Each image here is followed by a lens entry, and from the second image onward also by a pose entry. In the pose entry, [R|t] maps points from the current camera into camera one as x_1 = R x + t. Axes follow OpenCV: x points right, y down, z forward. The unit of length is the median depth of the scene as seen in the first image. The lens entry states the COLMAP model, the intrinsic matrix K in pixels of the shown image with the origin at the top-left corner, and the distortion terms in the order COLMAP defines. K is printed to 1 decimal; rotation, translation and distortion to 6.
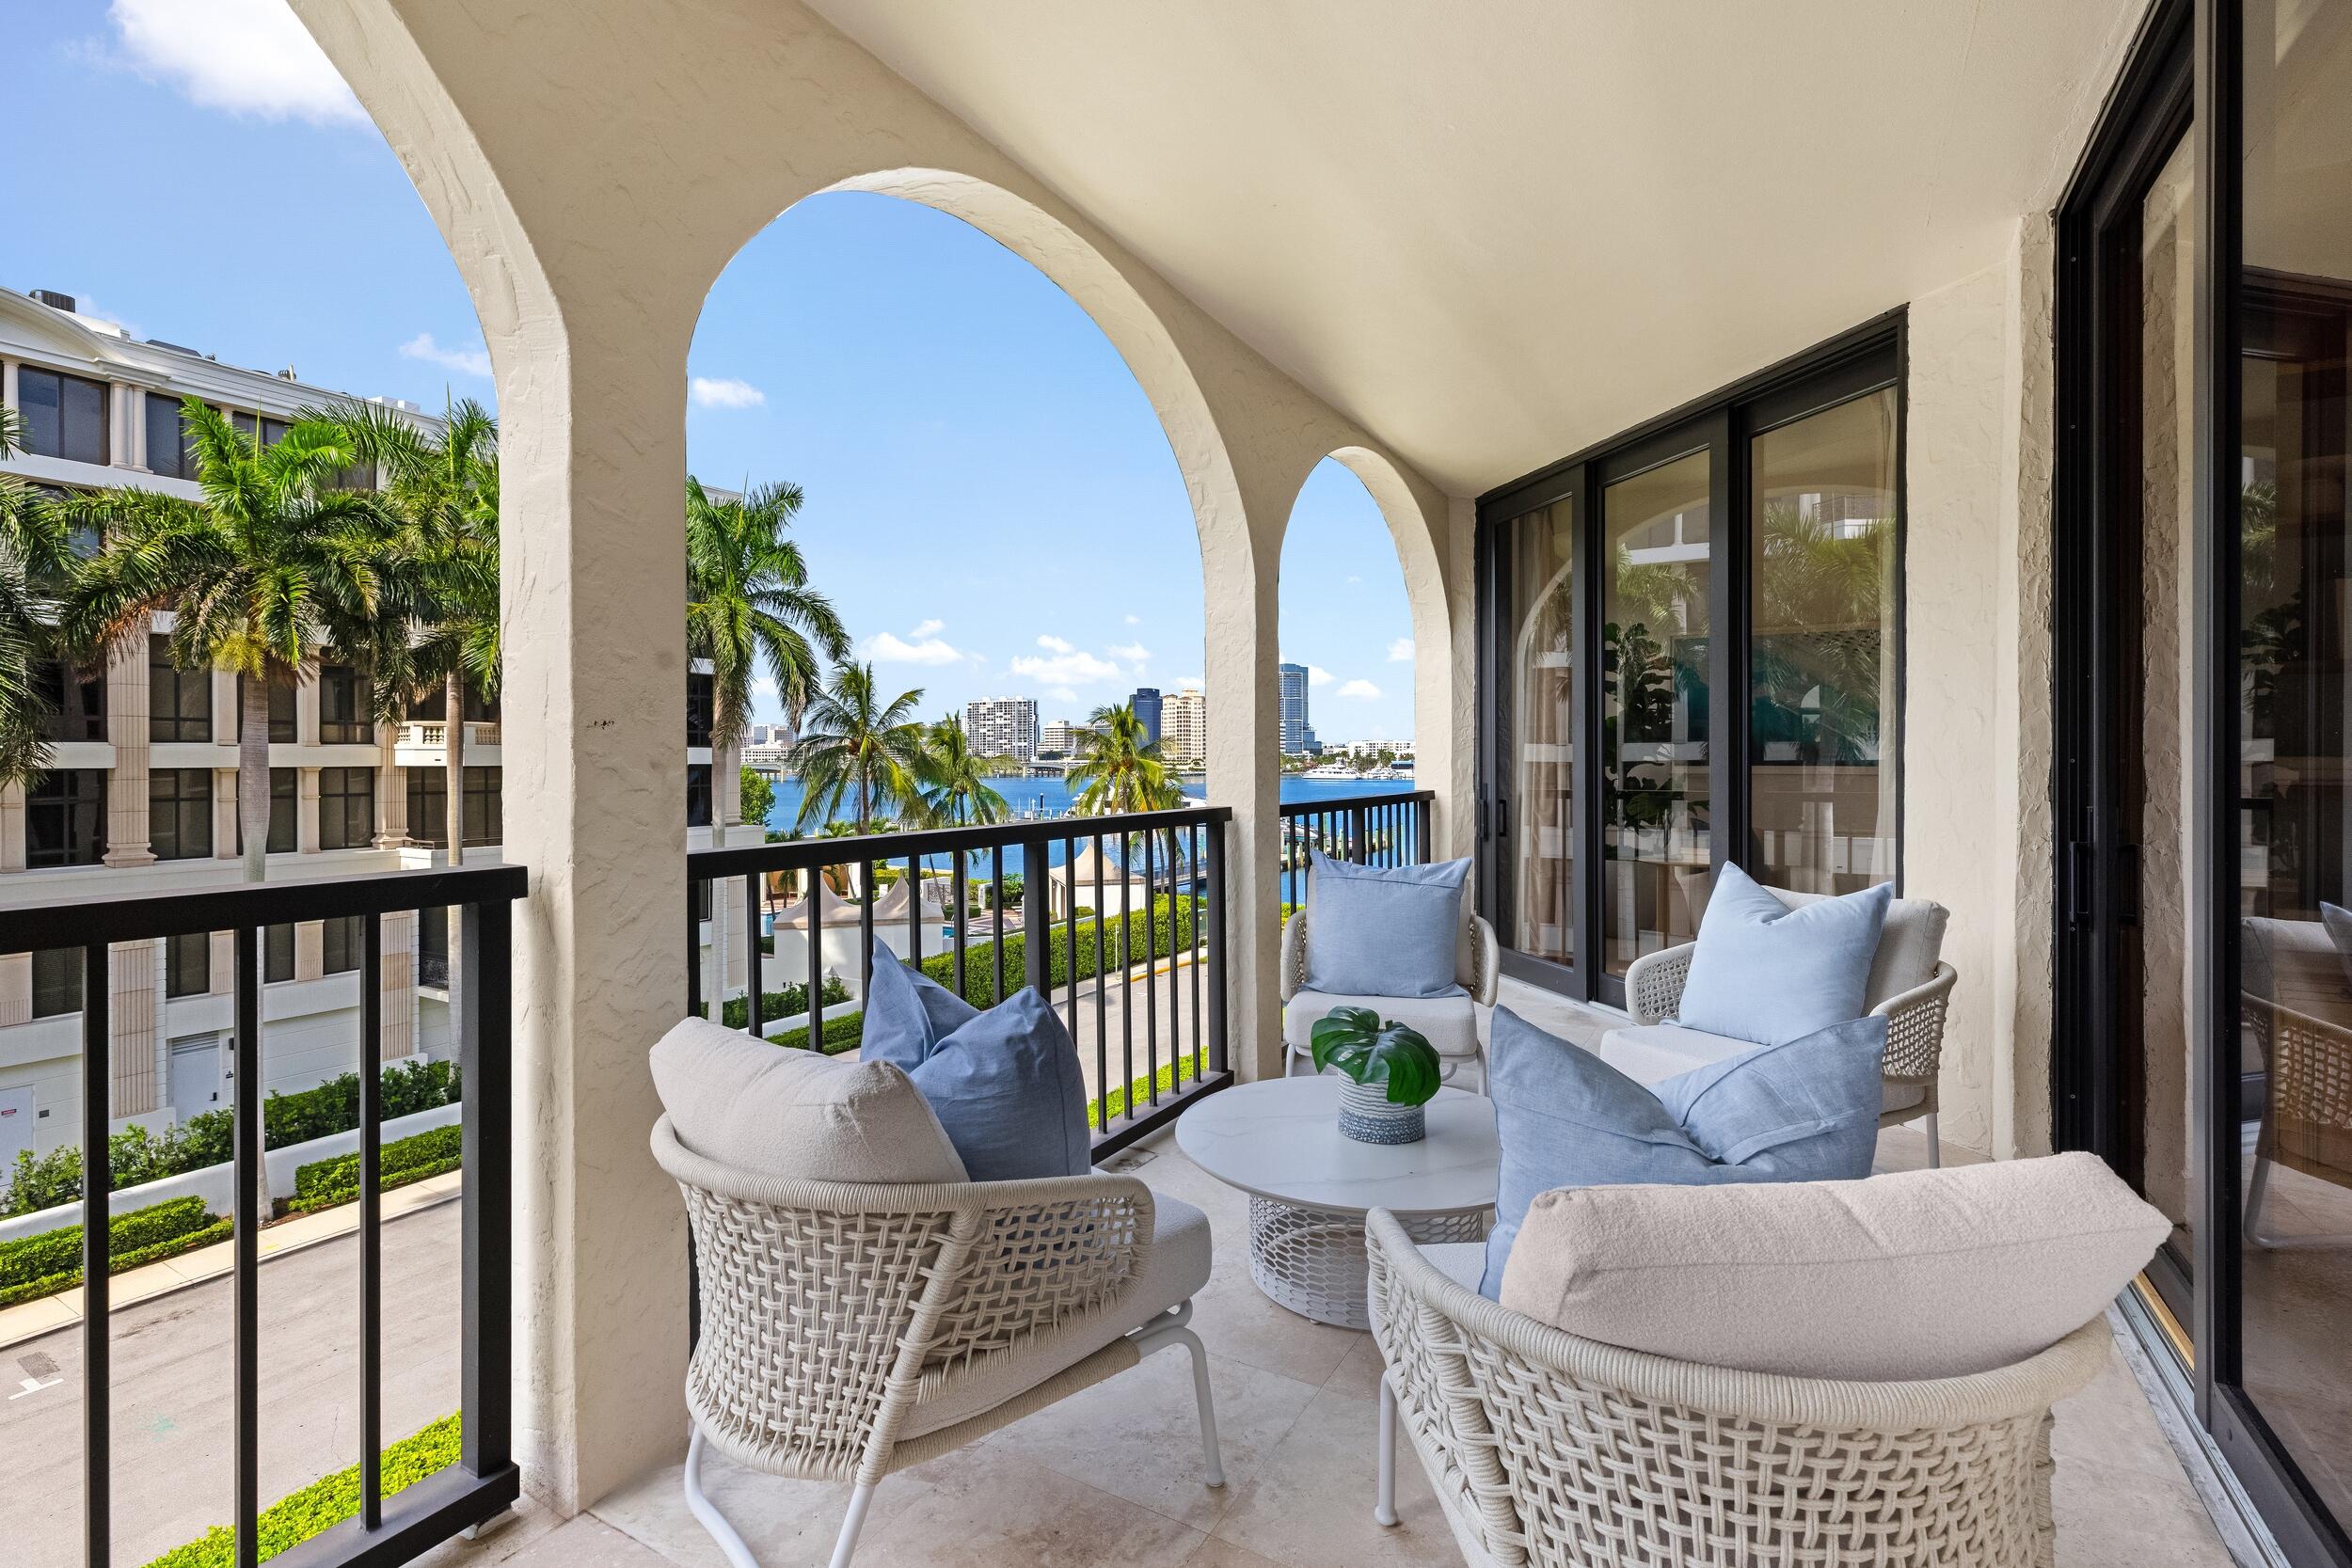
lens RADIAL K [[1073.7, 0, 1183.0], [0, 1073.7, 756.0], [0, 0, 1]] dist [0.012640, 0.000339]
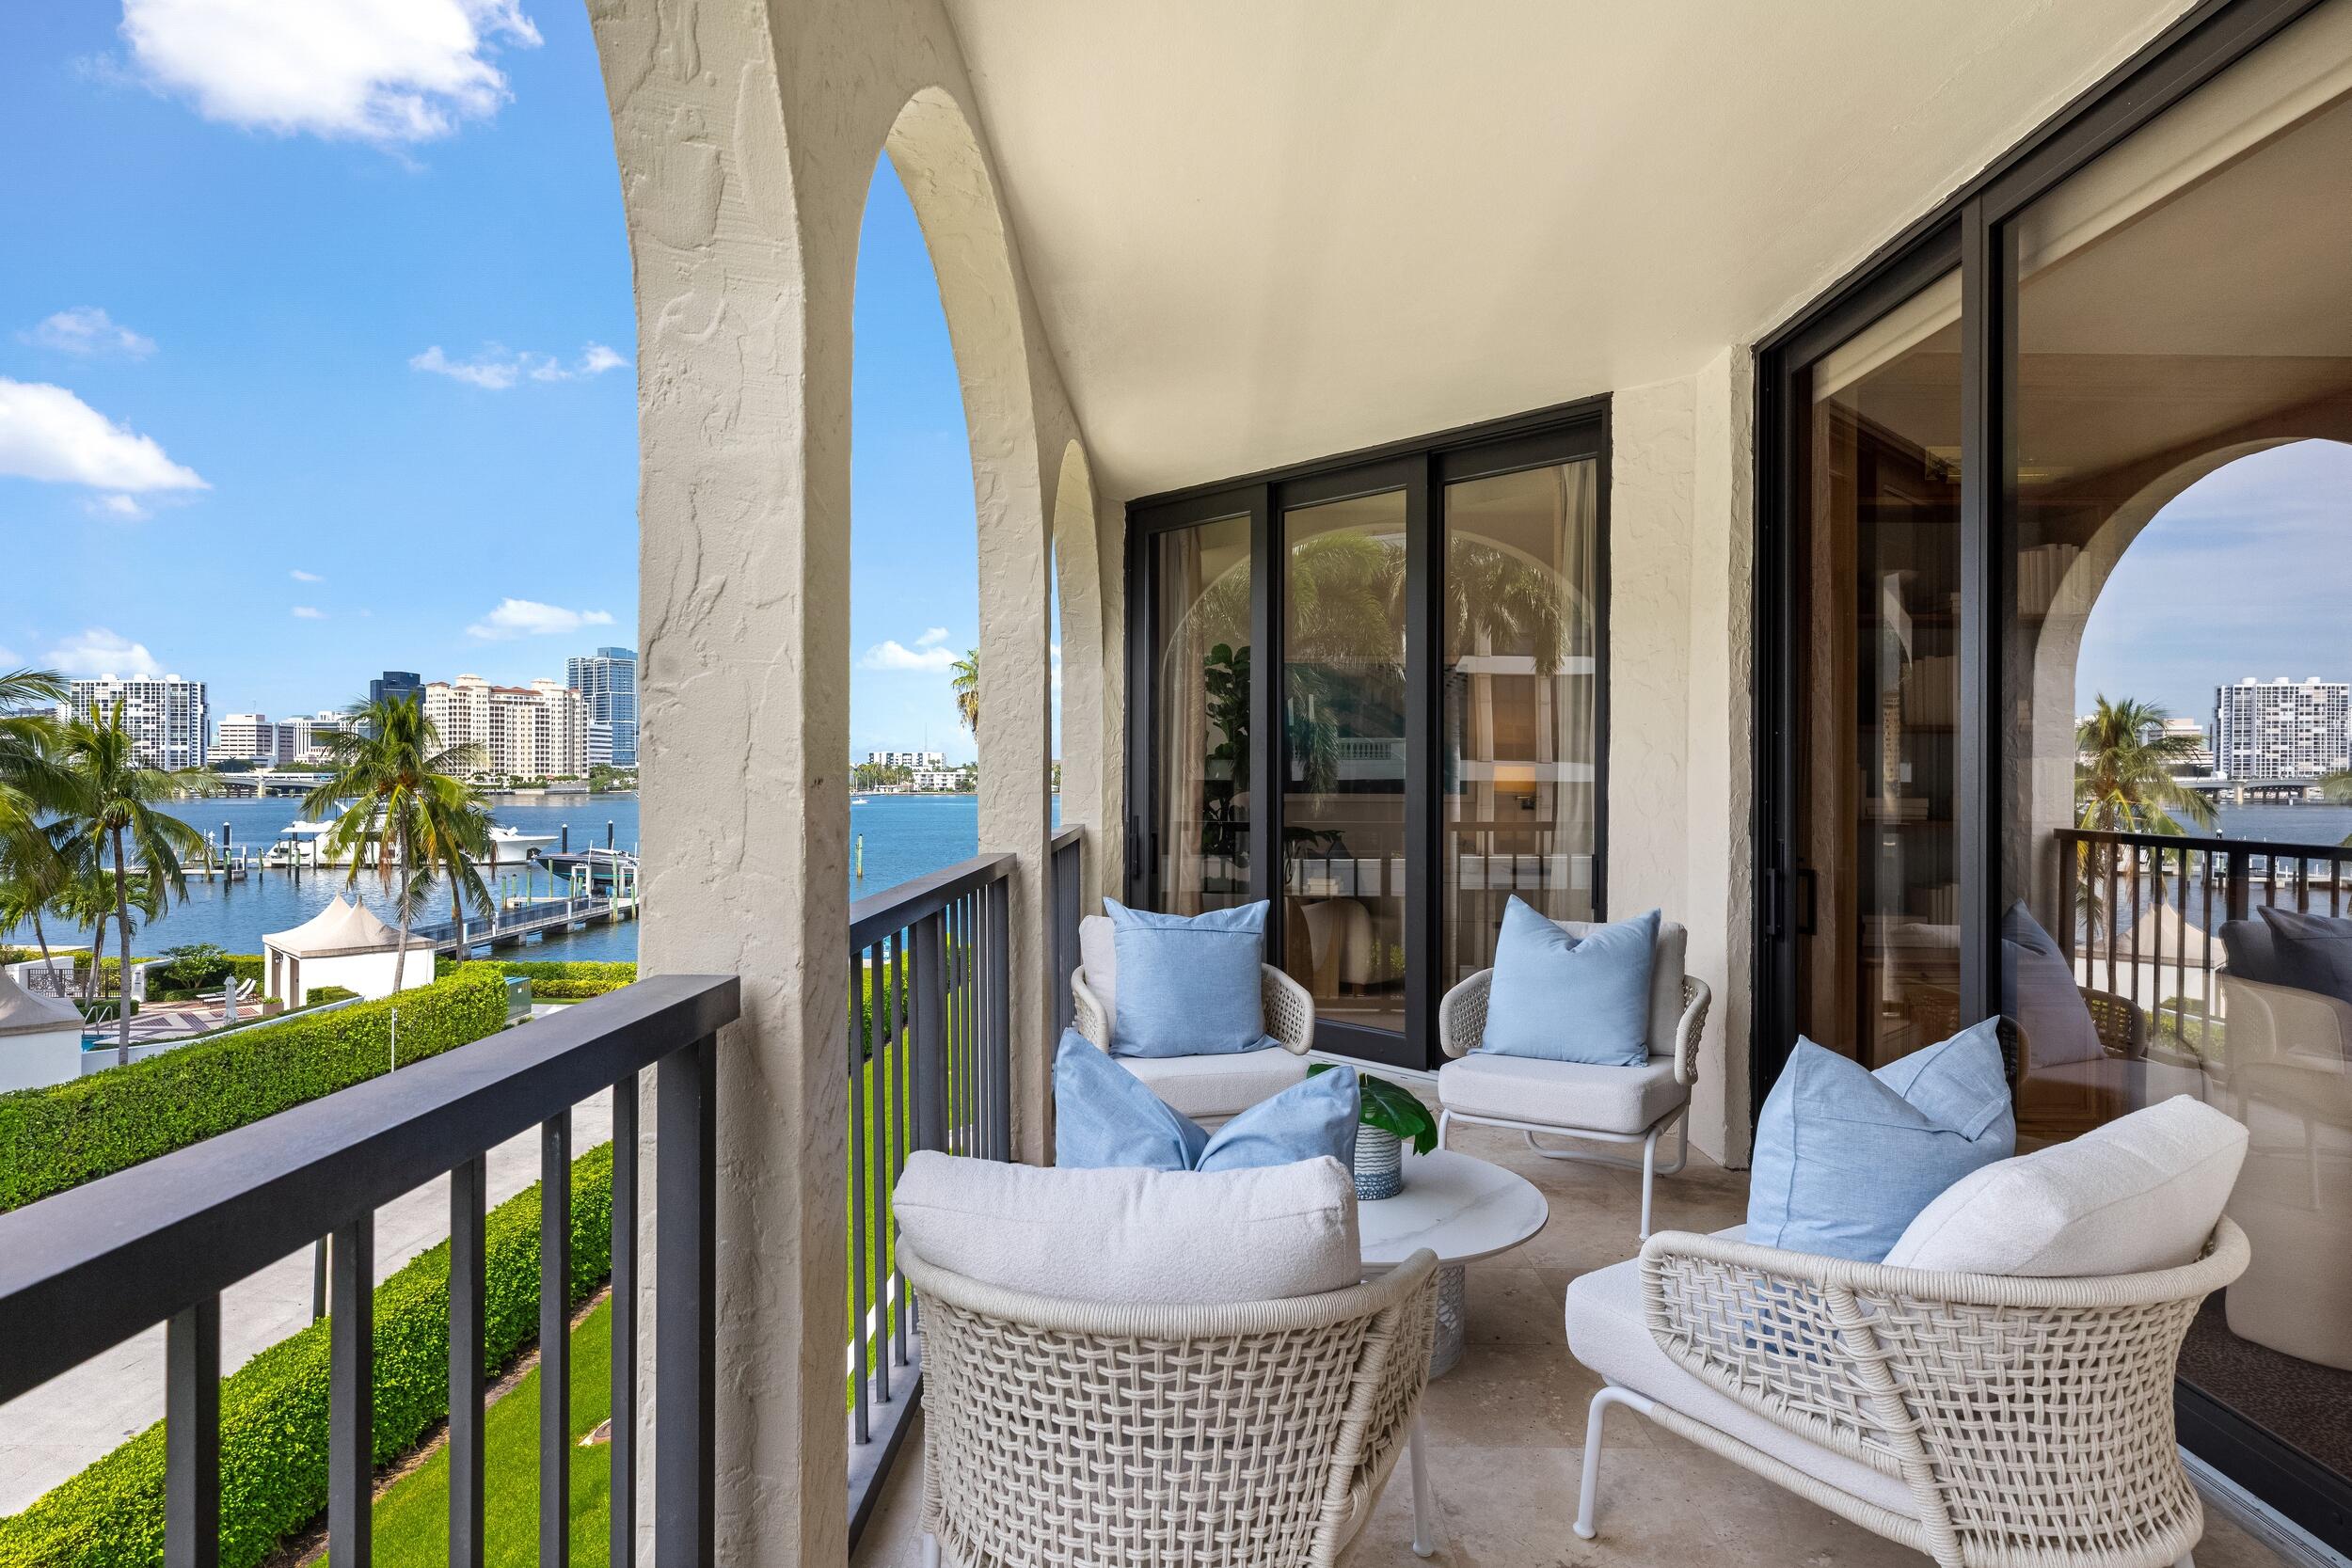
lens RADIAL K [[1296.8, 0, 1181.8], [0, 1296.8, 773.7], [0, 0, 1]] dist [0.032030, -0.031904]
pose [[0.872205, 0.005497, 0.489110, -0.380407], [-0.006775, 0.999977, 0.000842, -0.019526], [-0.489094, -0.004048, 0.872222, 0.034694]]
